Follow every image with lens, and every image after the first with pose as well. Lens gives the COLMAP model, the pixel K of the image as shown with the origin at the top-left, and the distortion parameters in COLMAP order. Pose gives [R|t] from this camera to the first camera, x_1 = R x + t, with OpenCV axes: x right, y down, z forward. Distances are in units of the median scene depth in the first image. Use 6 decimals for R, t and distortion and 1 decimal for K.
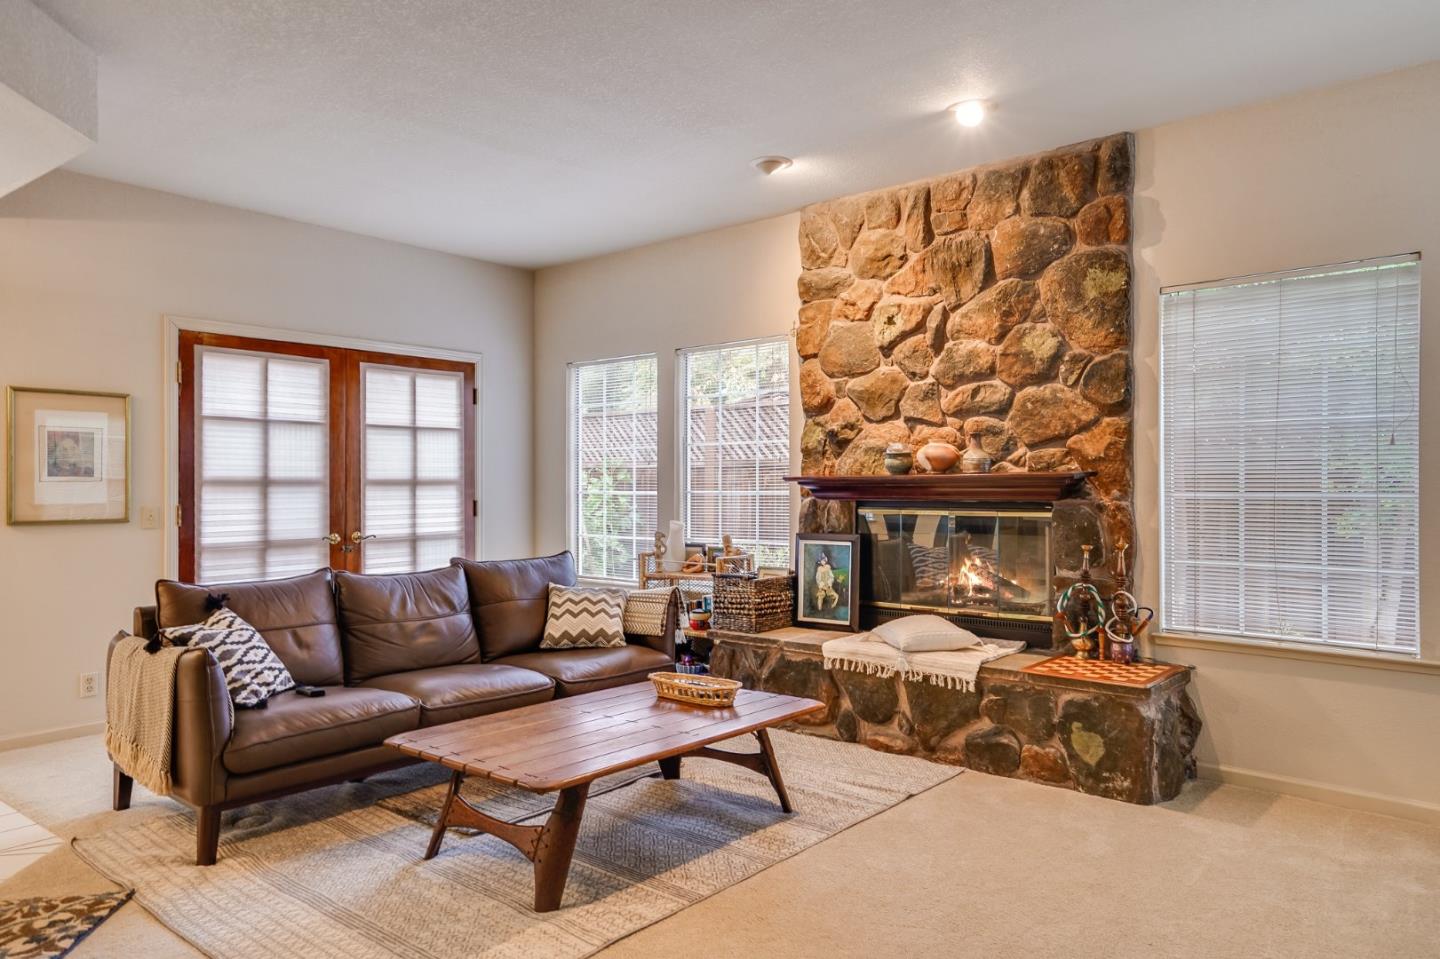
lens RADIAL K [[974.2, 0, 716.3], [0, 974.2, 485.9], [0, 0, 1]] dist [0.009960, 0.003670]
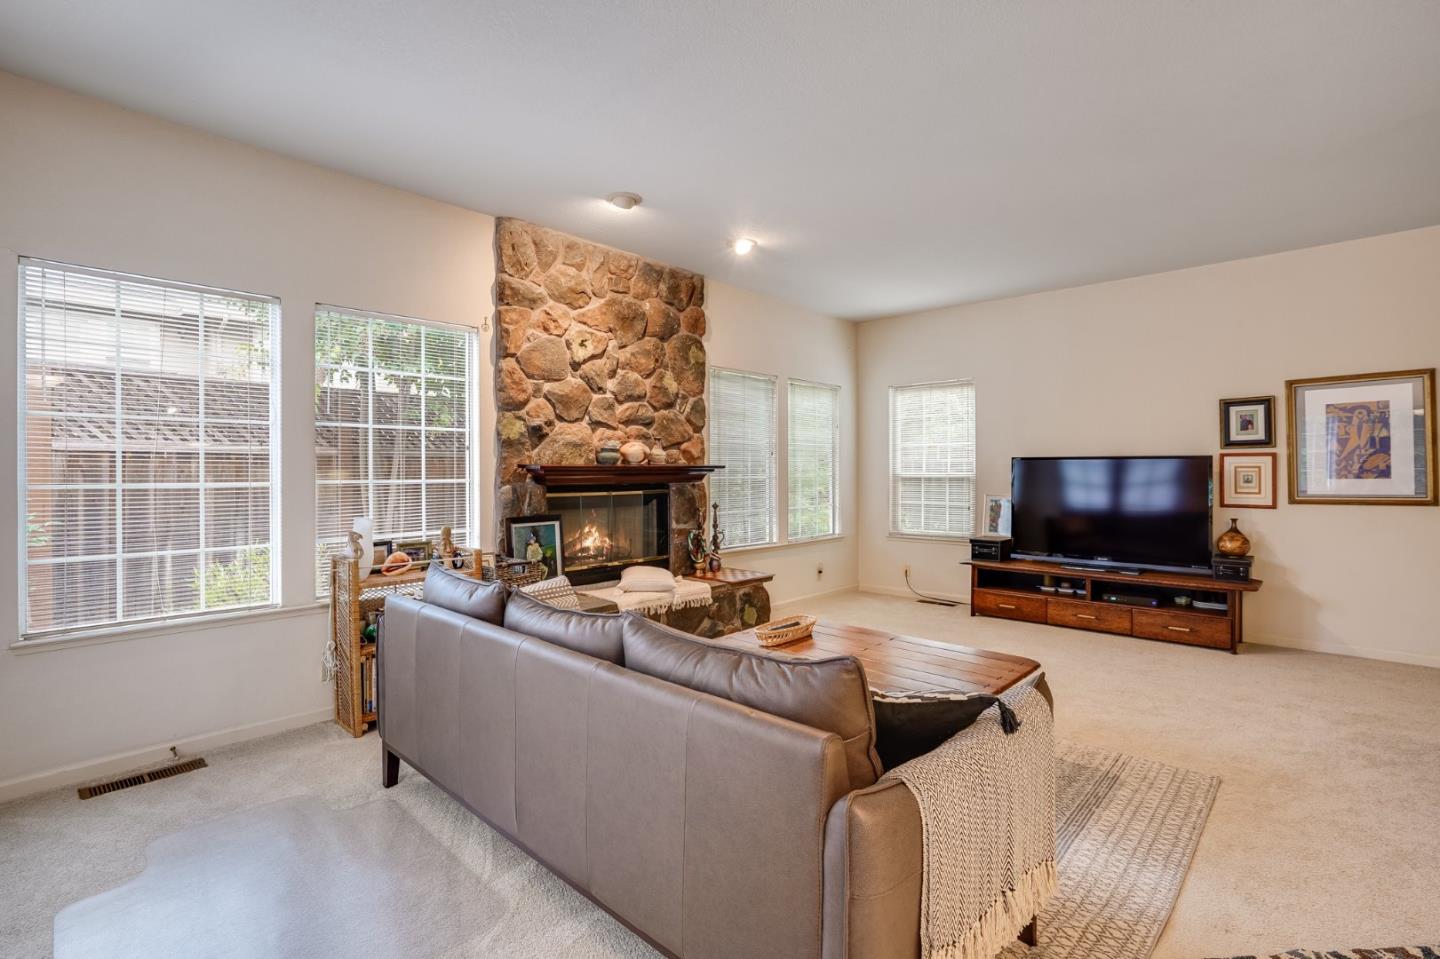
lens RADIAL K [[678.2, 0, 702.0], [0, 678.2, 473.8], [0, 0, 1]] dist [-0.042379, 0.012276]
pose [[0.051171, -0.000163, 0.998690, -0.706214], [0.005225, 0.999986, -0.000105, 0.001376], [-0.998676, 0.005224, 0.051171, 0.815696]]
